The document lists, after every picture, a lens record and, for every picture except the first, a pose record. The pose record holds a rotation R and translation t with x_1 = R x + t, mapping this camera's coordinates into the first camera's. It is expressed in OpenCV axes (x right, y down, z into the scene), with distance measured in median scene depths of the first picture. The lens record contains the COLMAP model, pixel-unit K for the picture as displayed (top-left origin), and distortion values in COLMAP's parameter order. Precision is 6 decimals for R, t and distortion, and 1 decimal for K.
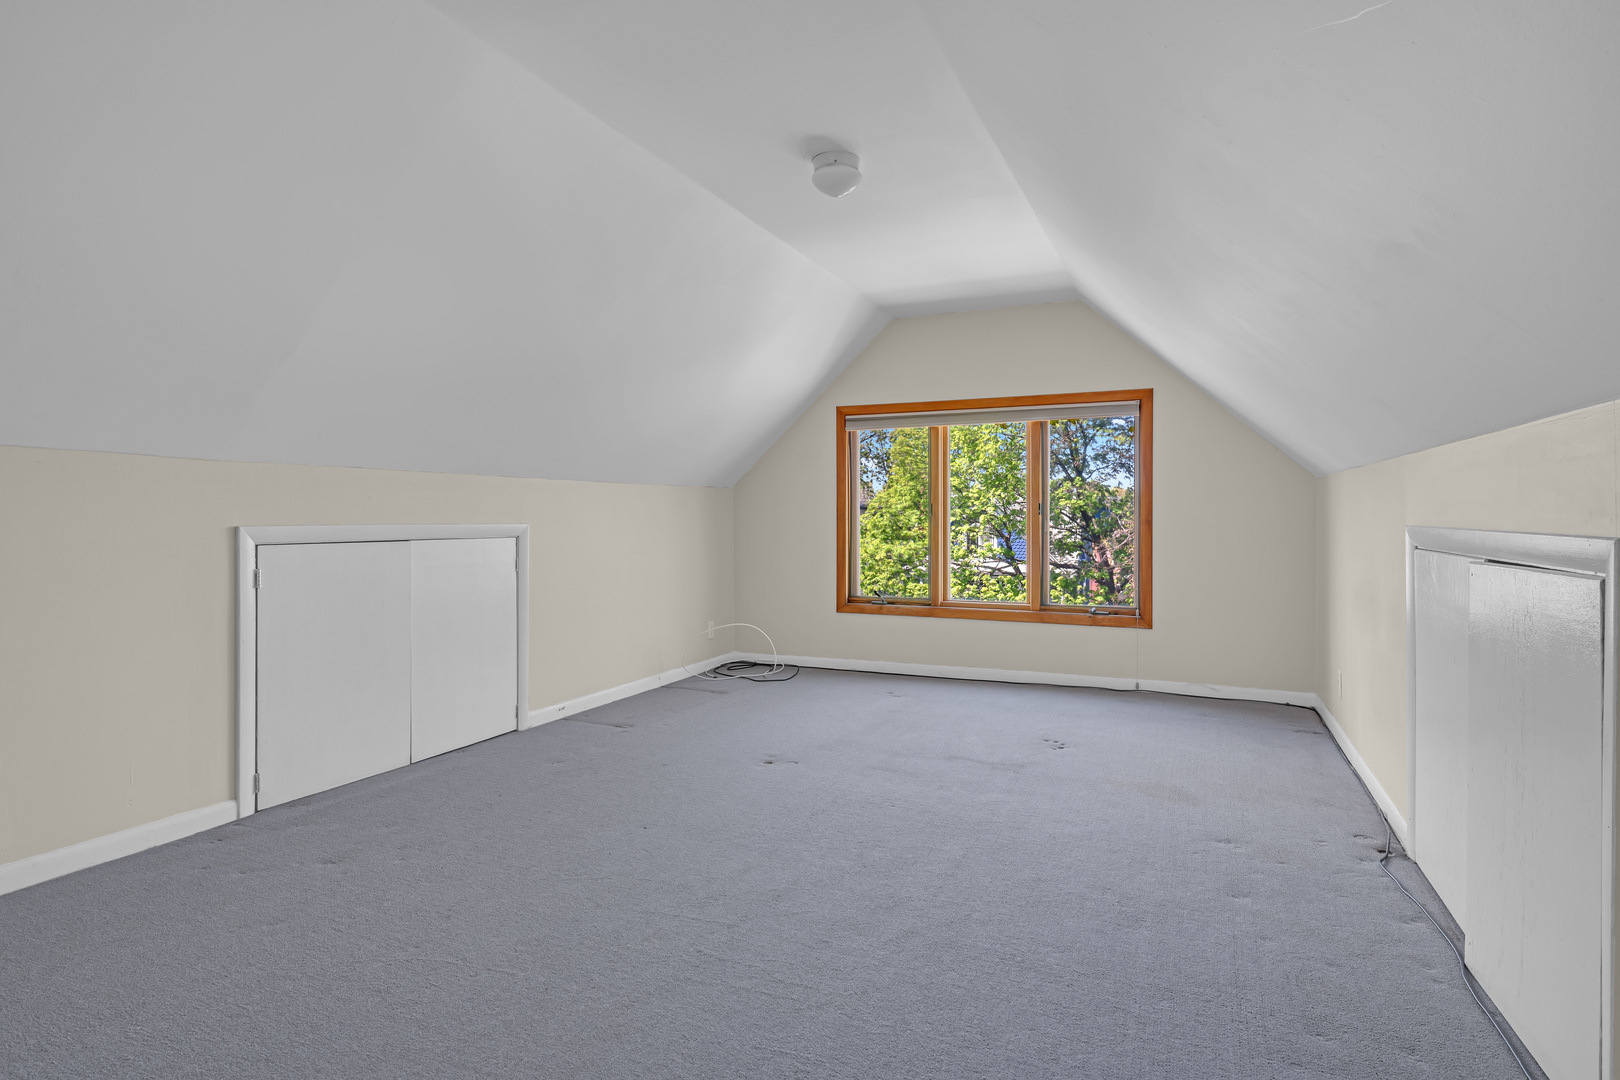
lens RADIAL K [[729.1, 0, 813.8], [0, 729.1, 530.9], [0, 0, 1]] dist [0.000850, 0.000377]
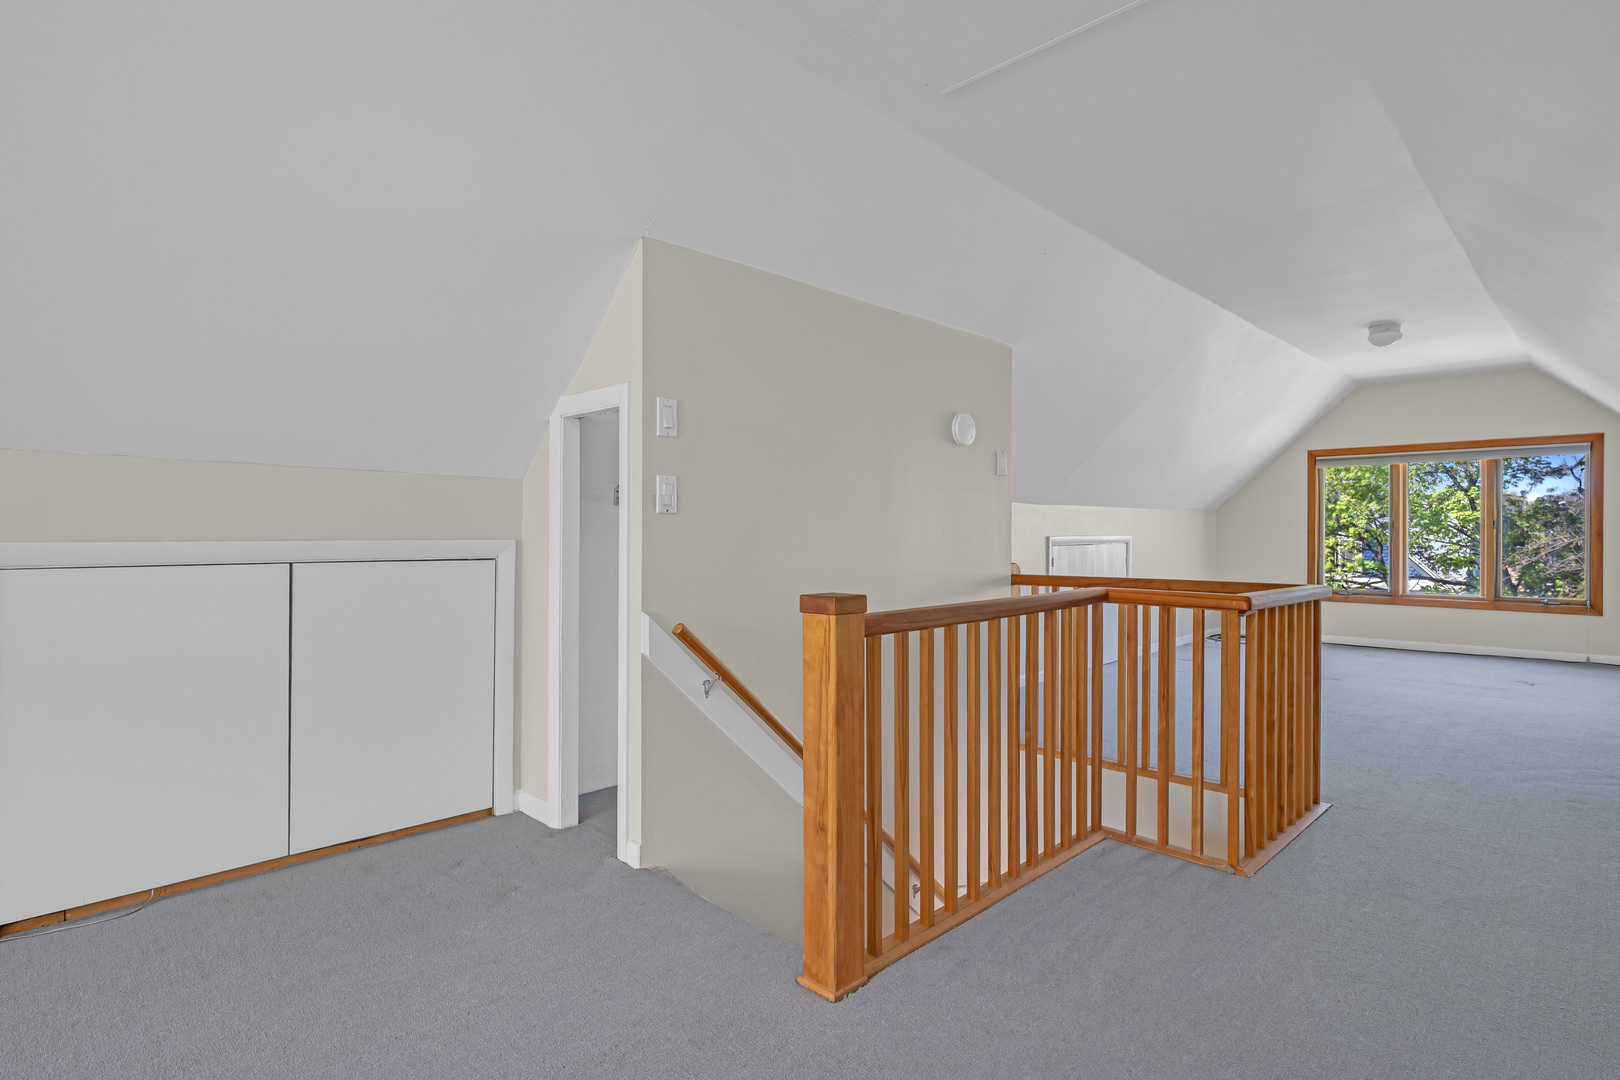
lens RADIAL K [[788.6, 0, 810.0], [0, 788.6, 540.0], [0, 0, 1]] dist [0.002655, 0.000680]
pose [[0.949621, 0.002954, -0.313388, -0.420339], [-0.004863, 0.999974, -0.005310, 0.011168], [0.313364, 0.006566, 0.949610, -0.755650]]
